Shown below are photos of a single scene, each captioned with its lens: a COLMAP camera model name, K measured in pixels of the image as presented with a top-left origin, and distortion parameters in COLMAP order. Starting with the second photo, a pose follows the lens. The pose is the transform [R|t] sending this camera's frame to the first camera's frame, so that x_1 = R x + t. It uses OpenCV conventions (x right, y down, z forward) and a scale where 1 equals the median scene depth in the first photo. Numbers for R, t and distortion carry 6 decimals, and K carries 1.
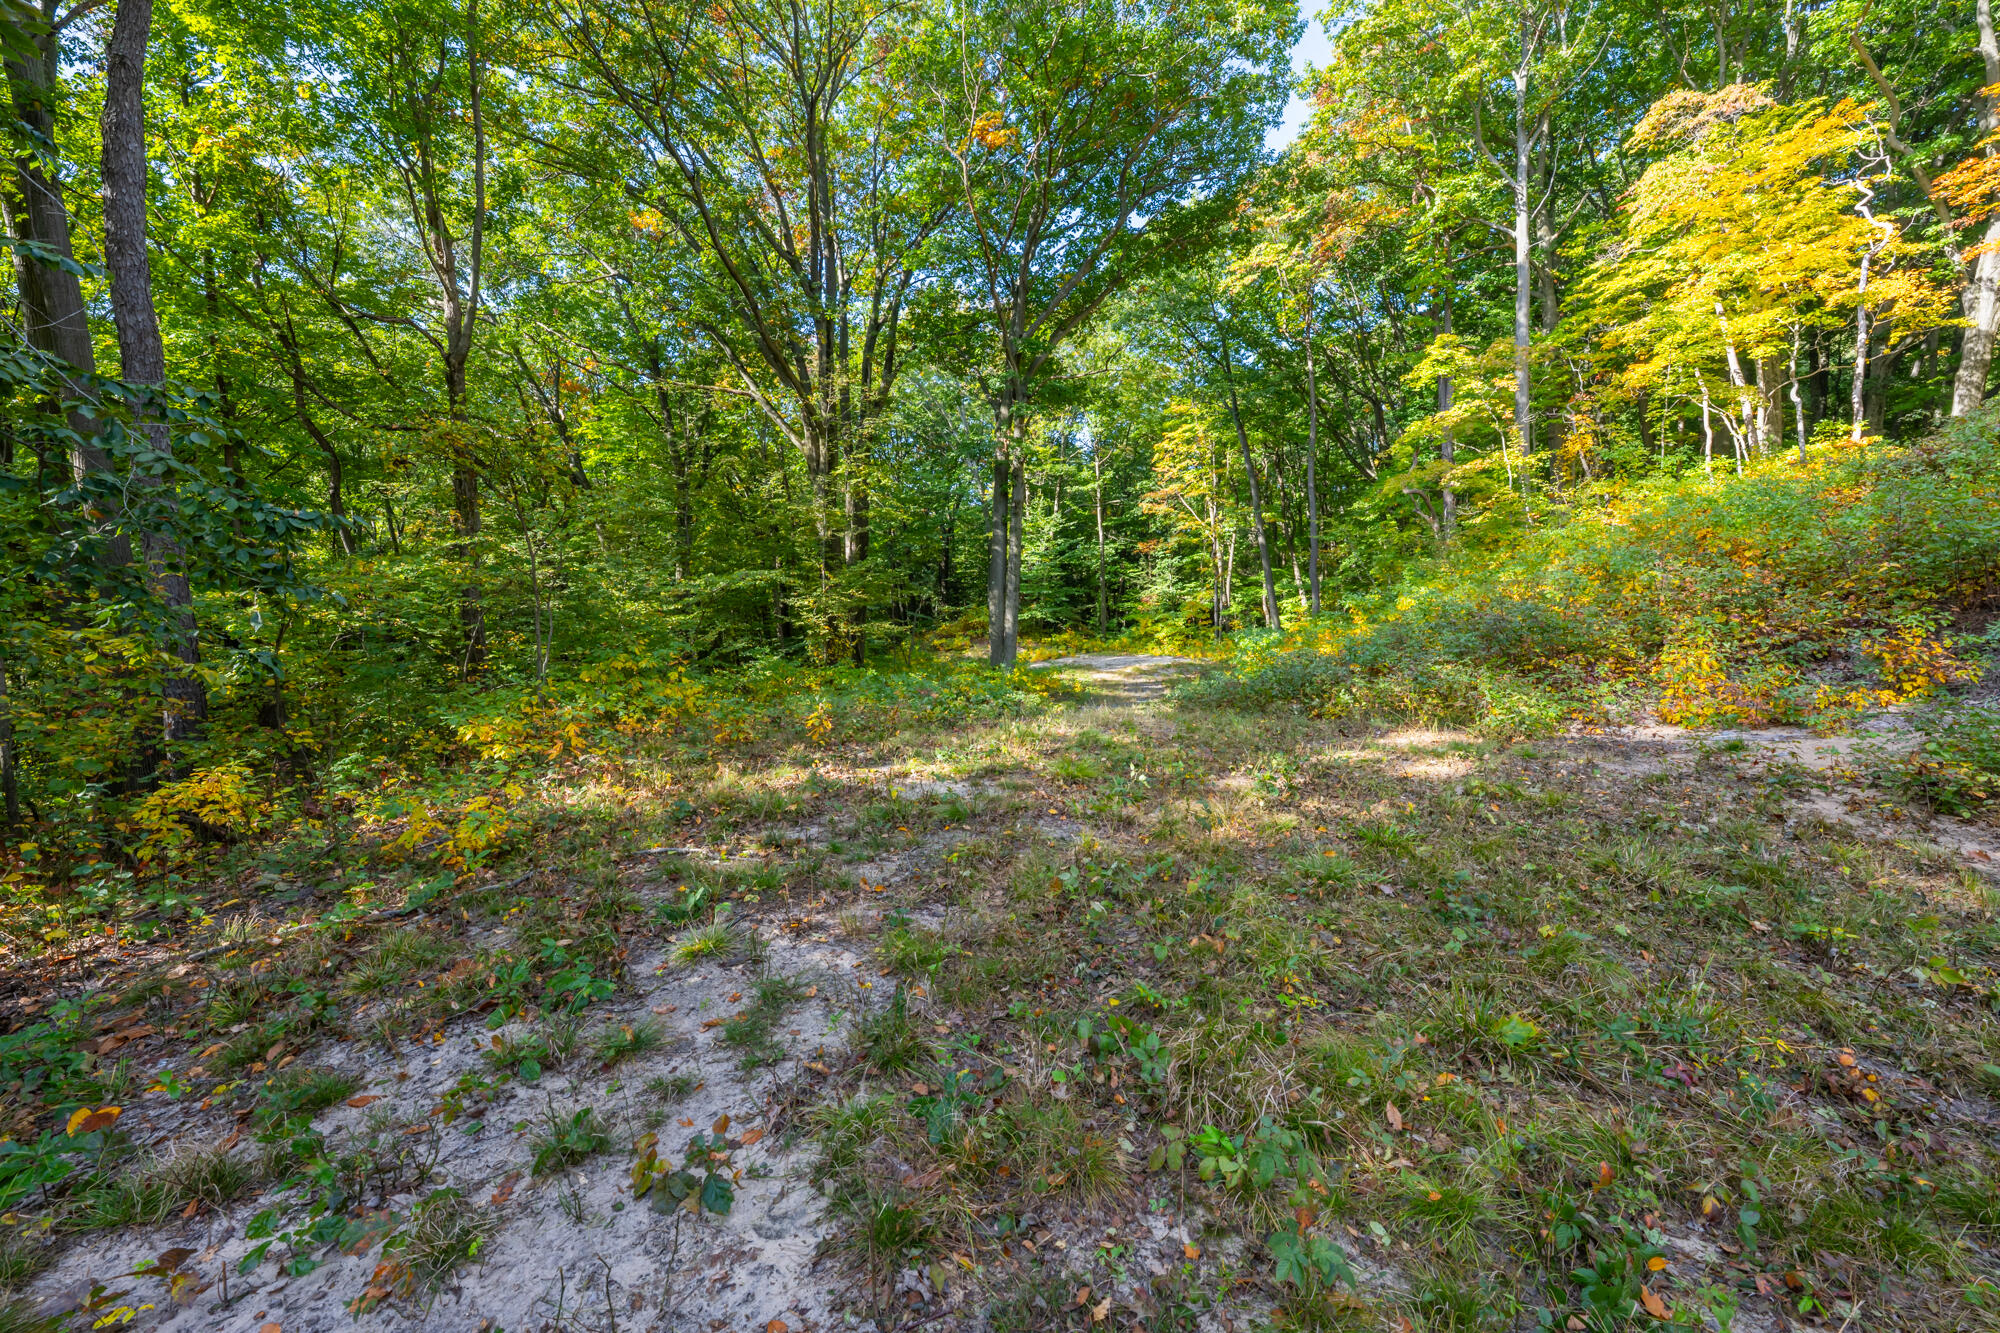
lens RADIAL K [[808.8, 0, 983.7], [0, 808.8, 668.9], [0, 0, 1]] dist [-0.001065, 0.001001]
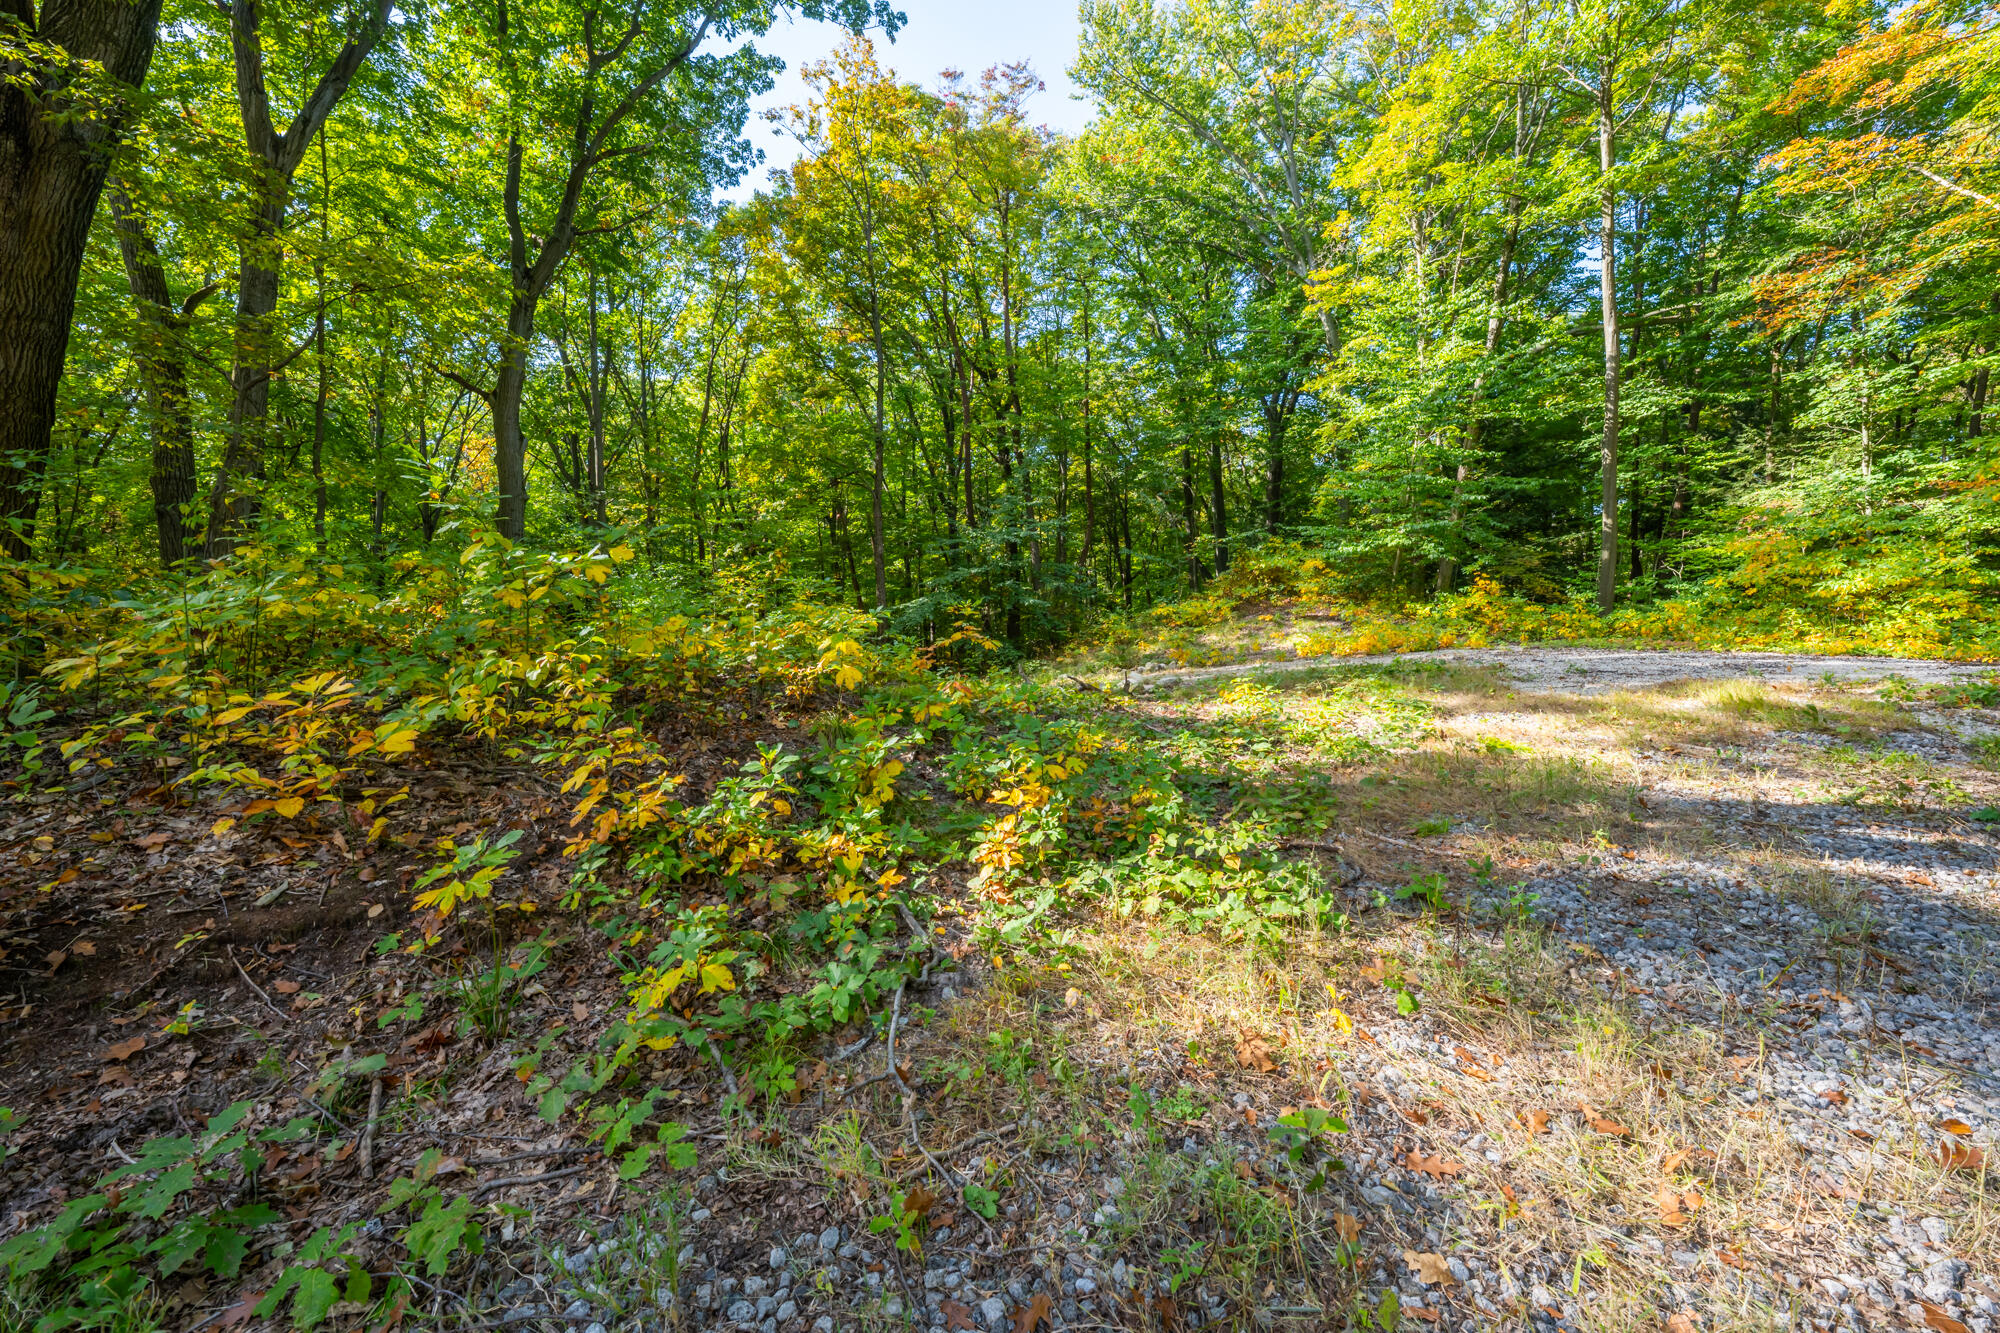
lens RADIAL K [[808.8, 0, 1004.8], [0, 808.8, 653.6], [0, 0, 1]] dist [-0.001065, 0.001001]
pose [[0.863313, 0.047980, -0.502384, 0.038461], [-0.059768, 0.998185, -0.007376, 0.000216], [0.501118, 0.036395, 0.864613, 0.214186]]
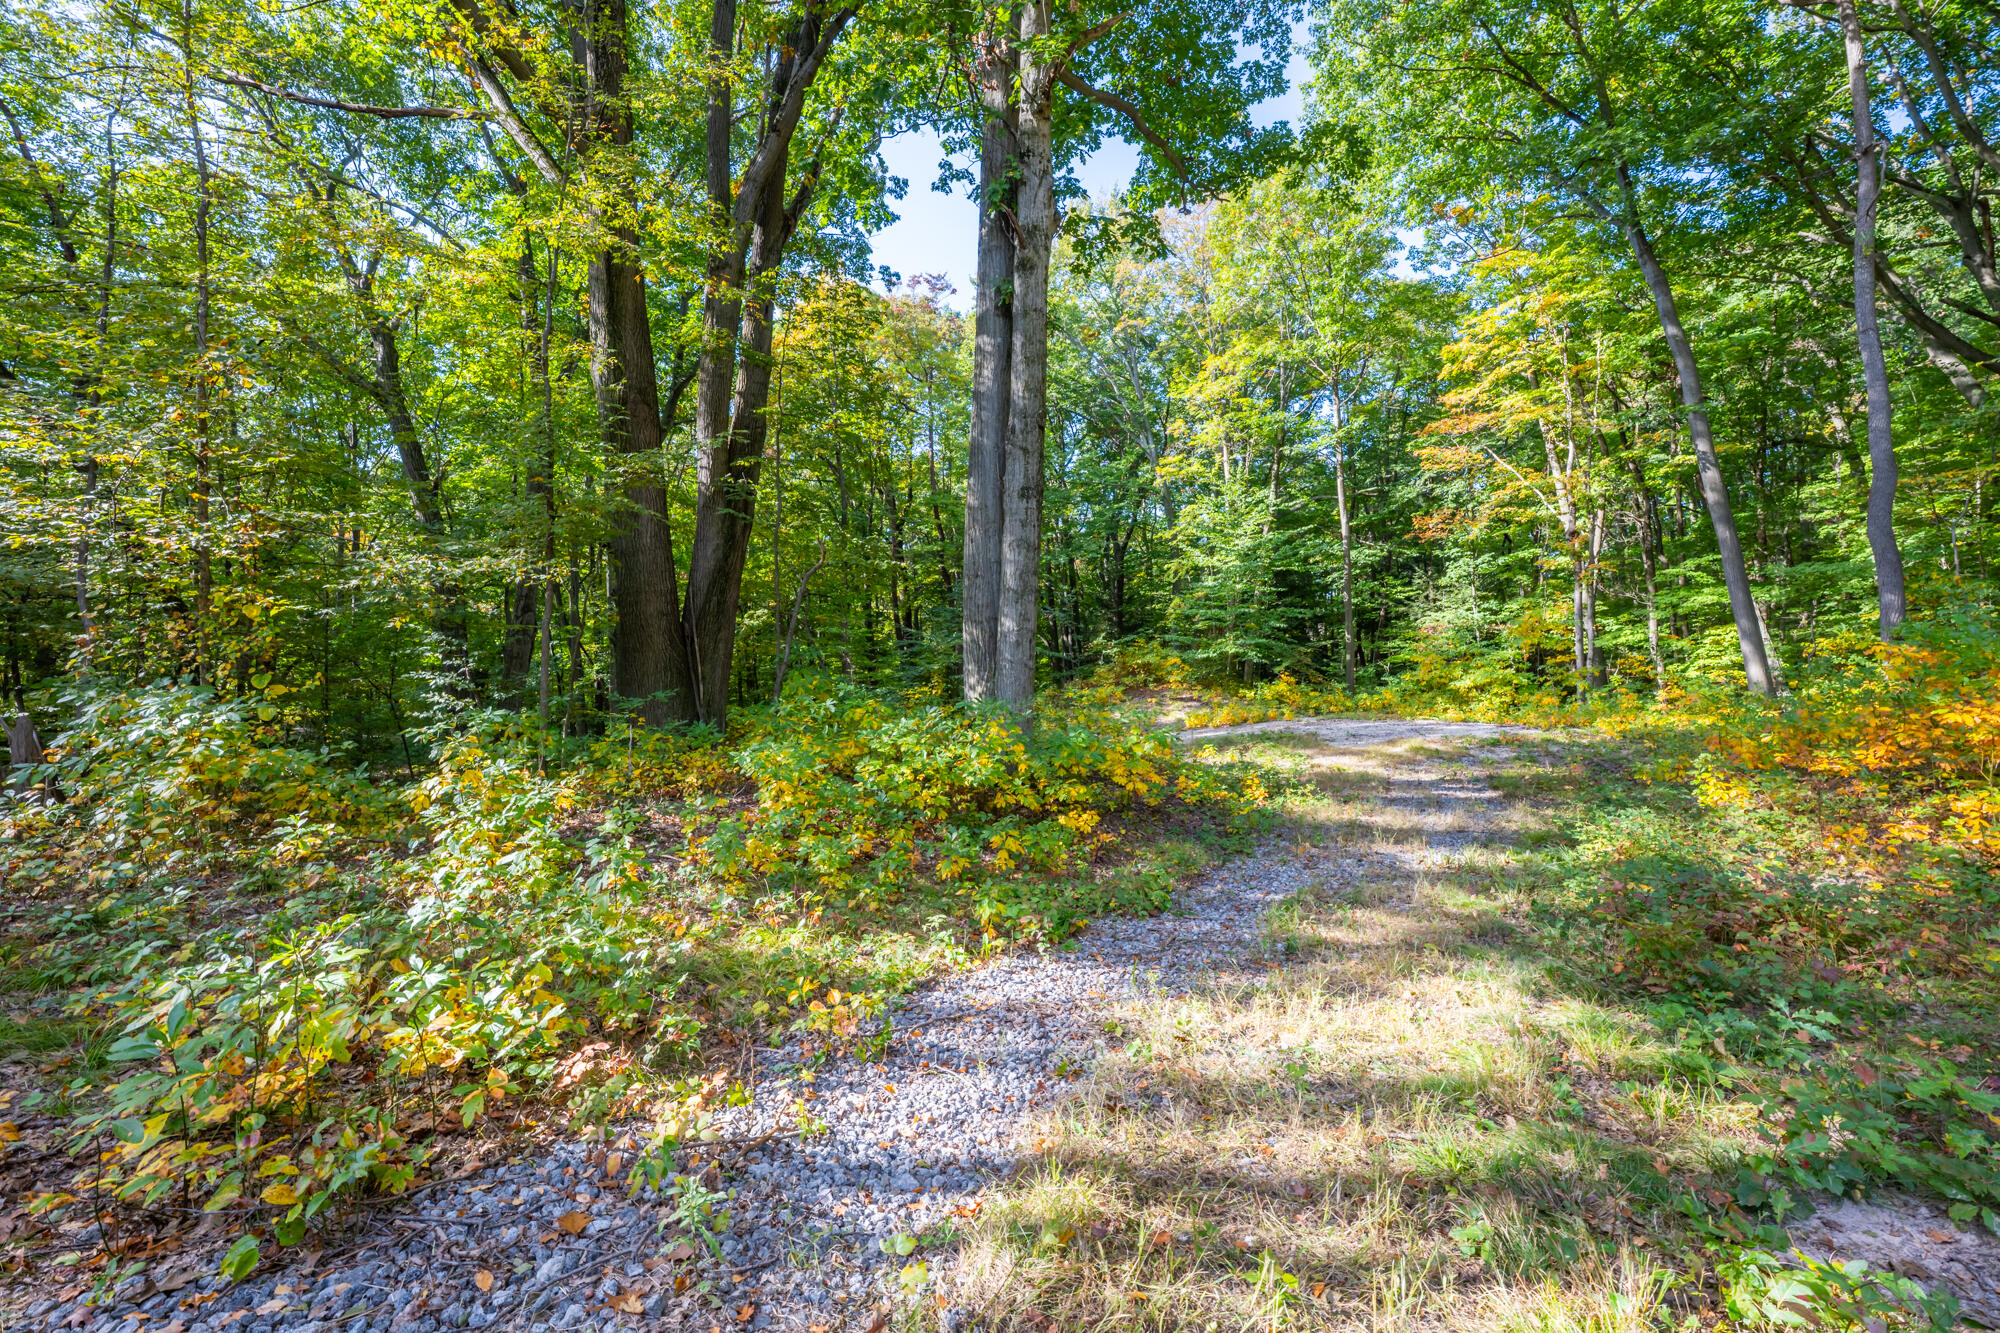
lens RADIAL K [[808.8, 0, 1015.8], [0, 808.8, 666.6], [0, 0, 1]] dist [-0.001065, 0.001001]
pose [[0.965905, 0.007055, -0.258799, 0.025353], [-0.029402, 0.996151, -0.082581, -0.000248], [0.257220, 0.087374, 0.962395, 0.143167]]
